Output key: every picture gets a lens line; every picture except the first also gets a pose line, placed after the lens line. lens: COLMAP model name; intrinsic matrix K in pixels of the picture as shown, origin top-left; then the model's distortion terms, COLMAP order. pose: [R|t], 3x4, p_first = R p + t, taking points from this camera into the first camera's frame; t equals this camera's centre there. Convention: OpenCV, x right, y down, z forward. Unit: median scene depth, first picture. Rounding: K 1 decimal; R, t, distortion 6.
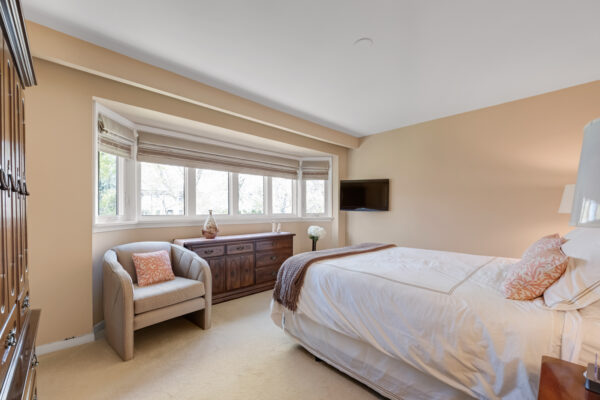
lens RADIAL K [[252.5, 0, 298.0], [0, 252.5, 212.9], [0, 0, 1]] dist [-0.000771, -0.000043]
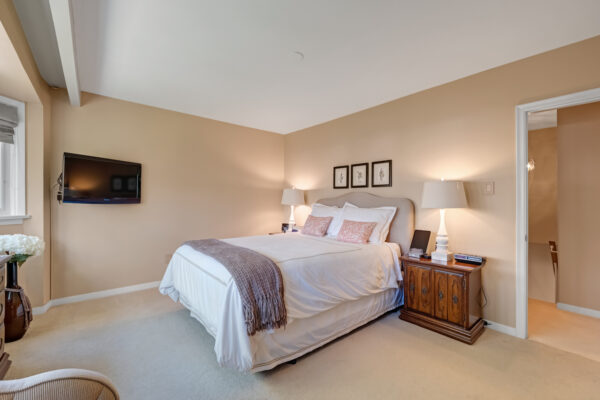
lens RADIAL K [[251.0, 0, 302.4], [0, 251.0, 203.1], [0, 0, 1]] dist [-0.001677, -0.000079]
pose [[0.067339, -0.005381, 0.997716, -0.868909], [0.010674, 0.999932, 0.004672, -0.013708], [-0.997673, 0.010335, 0.067392, 0.920153]]
